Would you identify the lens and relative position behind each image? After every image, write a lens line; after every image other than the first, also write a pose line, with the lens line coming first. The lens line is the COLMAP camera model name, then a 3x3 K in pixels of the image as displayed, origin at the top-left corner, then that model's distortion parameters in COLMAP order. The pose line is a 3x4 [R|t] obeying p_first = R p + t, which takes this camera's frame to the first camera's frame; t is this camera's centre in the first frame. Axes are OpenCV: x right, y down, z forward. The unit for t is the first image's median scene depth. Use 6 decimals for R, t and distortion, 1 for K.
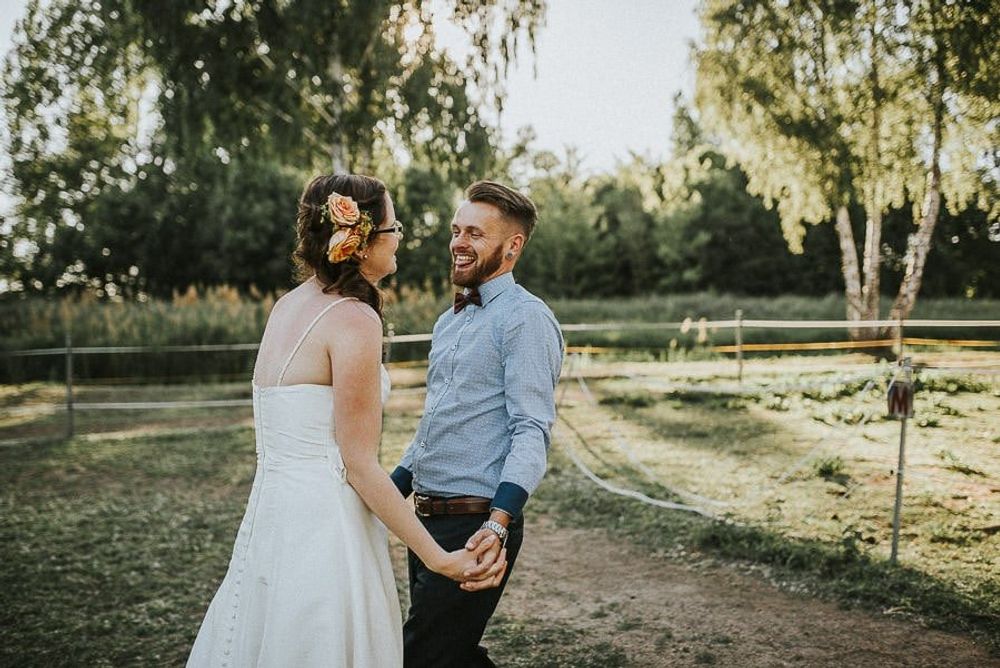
lens RADIAL K [[1419.9, 0, 500.0], [0, 1419.9, 334.0], [0, 0, 1]] dist [0.001810, 0.028182]
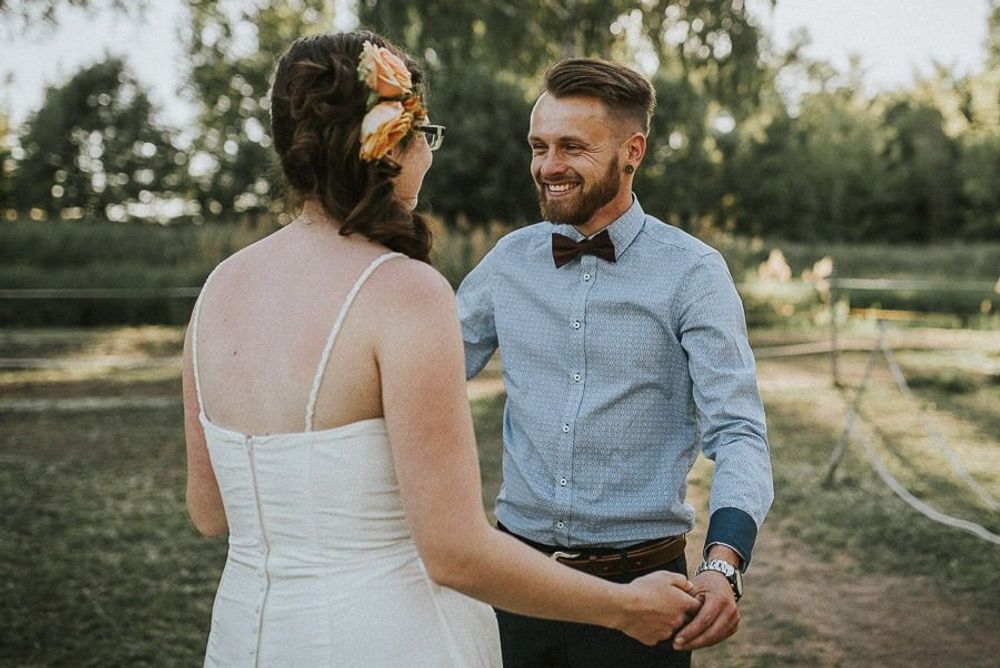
lens RADIAL K [[1419.9, 0, 500.0], [0, 1419.9, 334.0], [0, 0, 1]] dist [0.001810, 0.028182]
pose [[0.988269, 0.041372, -0.147011, -0.027738], [-0.033934, 0.998031, 0.052745, -0.010388], [0.148904, -0.047138, 0.987727, 0.189443]]
